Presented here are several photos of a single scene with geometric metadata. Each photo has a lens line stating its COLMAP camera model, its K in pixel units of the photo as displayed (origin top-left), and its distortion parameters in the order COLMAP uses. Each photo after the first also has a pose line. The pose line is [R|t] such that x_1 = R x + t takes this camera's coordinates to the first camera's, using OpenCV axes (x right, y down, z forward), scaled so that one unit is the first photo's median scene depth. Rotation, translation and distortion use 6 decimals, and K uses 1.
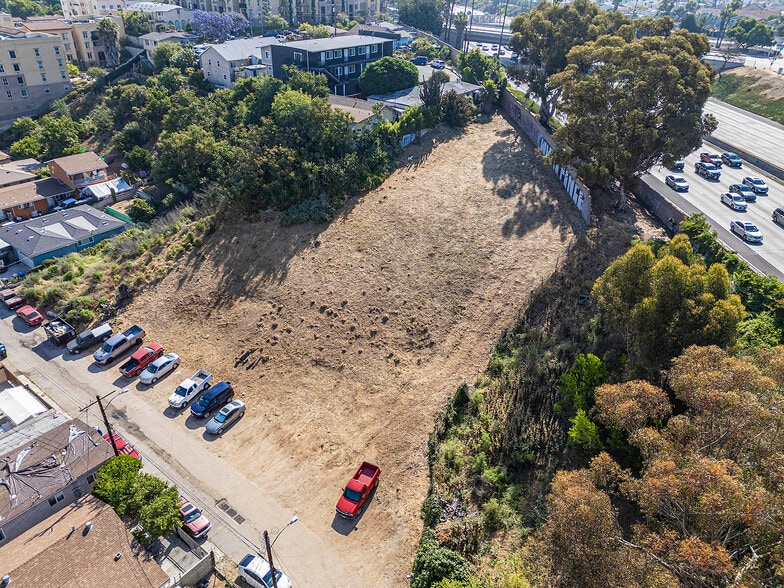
lens RADIAL K [[570.5, 0, 394.1], [0, 570.5, 290.0], [0, 0, 1]] dist [0.083690, -0.094580]
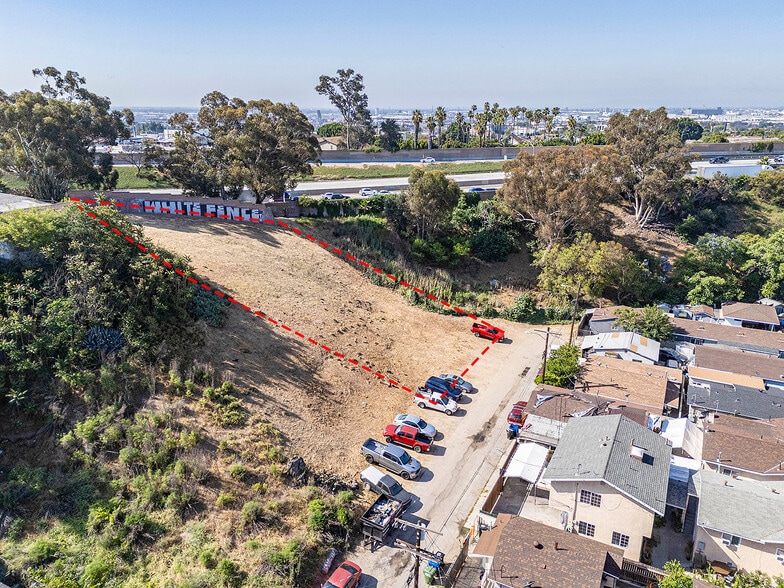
lens RADIAL K [[570.5, 0, 394.1], [0, 570.5, 290.0], [0, 0, 1]] dist [0.083690, -0.094580]
pose [[-0.202615, -0.316497, 0.926702, -1.121848], [0.481329, 0.791938, 0.375709, -0.387716], [-0.852801, 0.522173, -0.008119, 0.853580]]
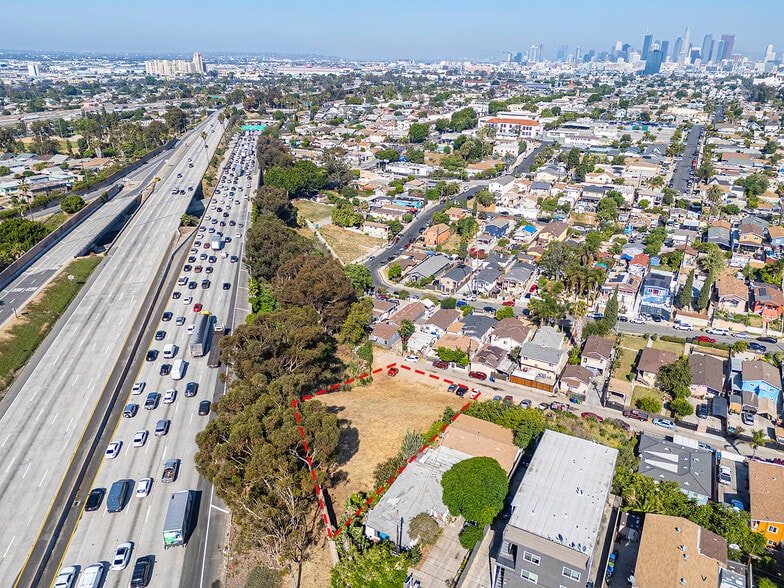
lens RADIAL K [[570.5, 0, 394.1], [0, 570.5, 290.0], [0, 0, 1]] dist [0.083690, -0.094580]
pose [[-0.981110, 0.034964, -0.190264, 0.365759], [-0.127756, 0.621435, 0.772979, -1.667092], [0.145263, 0.782685, -0.605229, 1.814684]]
